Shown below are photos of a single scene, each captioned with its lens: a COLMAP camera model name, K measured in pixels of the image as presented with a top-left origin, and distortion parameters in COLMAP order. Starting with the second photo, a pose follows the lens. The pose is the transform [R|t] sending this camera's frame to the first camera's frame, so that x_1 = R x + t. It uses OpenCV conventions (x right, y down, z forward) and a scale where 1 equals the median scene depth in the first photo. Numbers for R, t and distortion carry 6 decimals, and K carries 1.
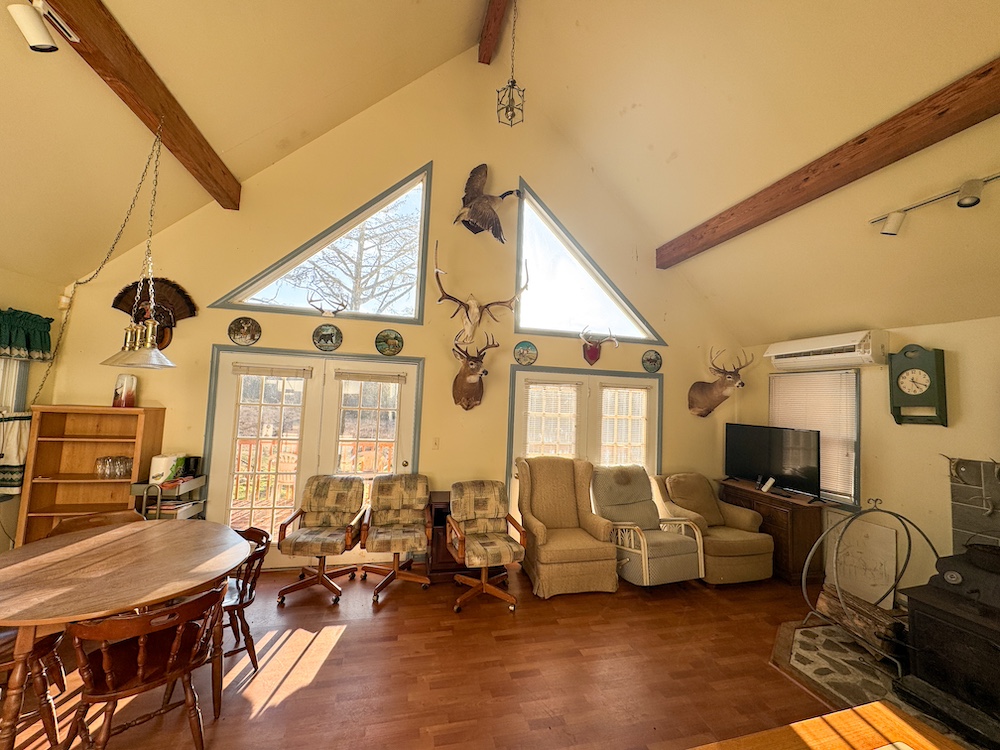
lens RADIAL K [[396.1, 0, 500.2], [0, 396.1, 372.7], [0, 0, 1]] dist [-0.001064, 0.000016]
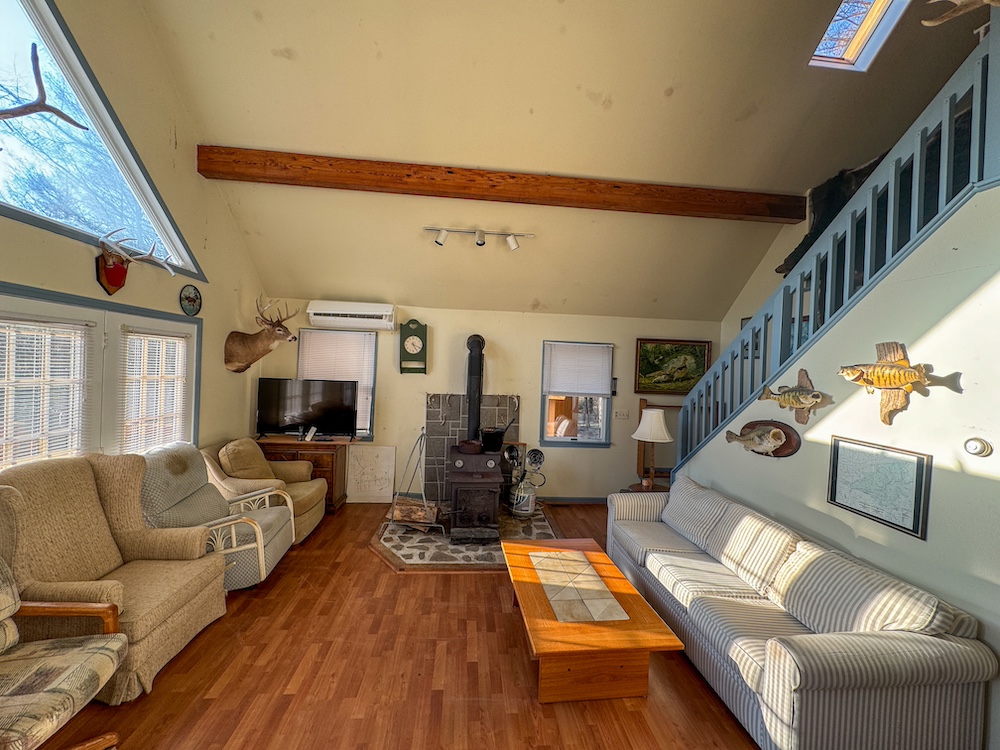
lens RADIAL K [[396.1, 0, 500.0], [0, 396.1, 373.0], [0, 0, 1]] dist [-0.001064, 0.000016]
pose [[0.162819, -0.044300, 0.985661, -0.324374], [-0.097683, 0.993360, 0.060782, 0.005688], [-0.981809, -0.106179, 0.157411, 0.392779]]
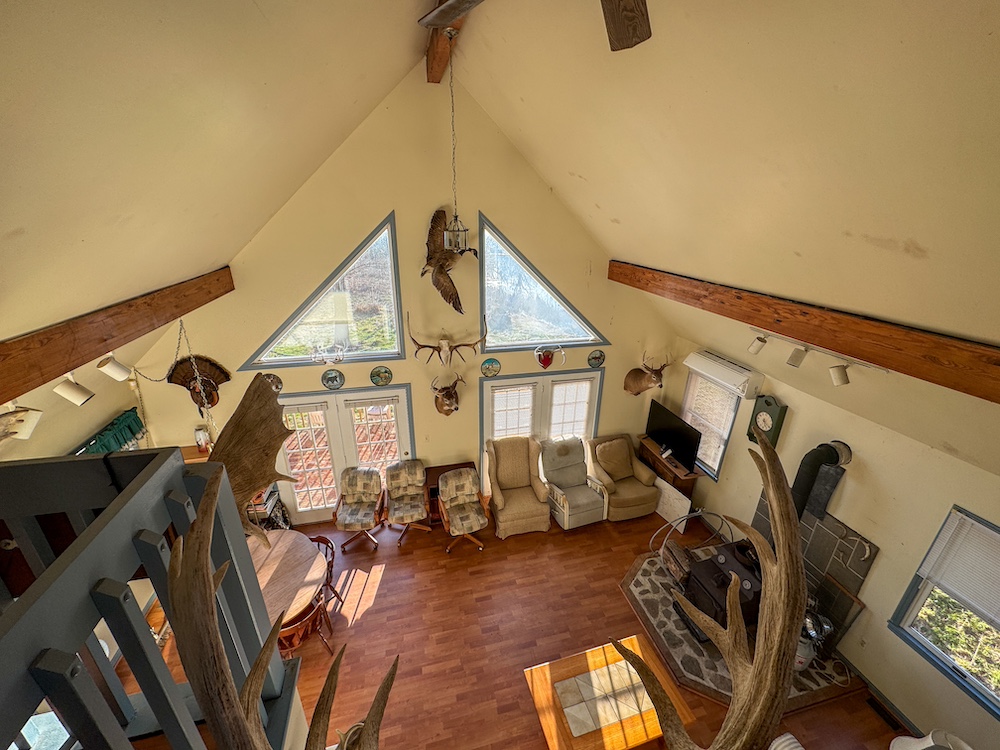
lens RADIAL K [[396.1, 0, 500.4], [0, 396.1, 372.8], [0, 0, 1]] dist [-0.001064, 0.000016]
pose [[0.999524, -0.027183, -0.014569, 0.132404], [0.030813, 0.900380, 0.434012, -0.678162], [0.001320, -0.434254, 0.900789, -0.155733]]
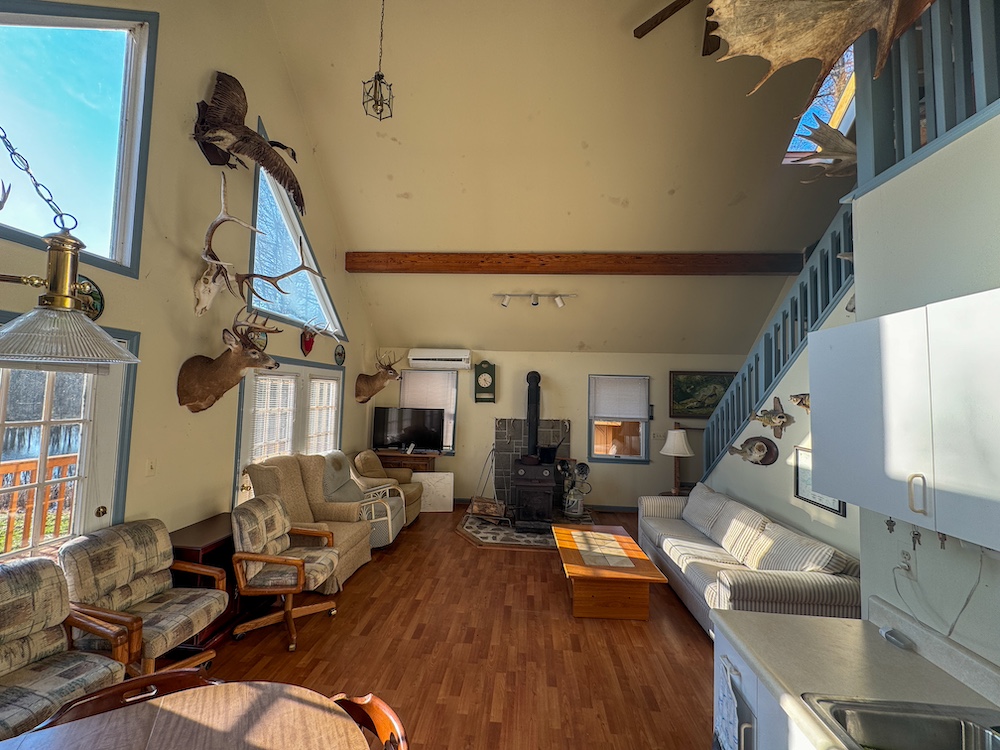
lens RADIAL K [[396.1, 0, 500.2], [0, 396.1, 372.9], [0, 0, 1]] dist [-0.001064, 0.000016]
pose [[0.317087, 0.020521, 0.948174, -0.656780], [-0.076724, 0.997044, 0.004079, -0.023022], [-0.945288, -0.074042, 0.317724, 0.295018]]
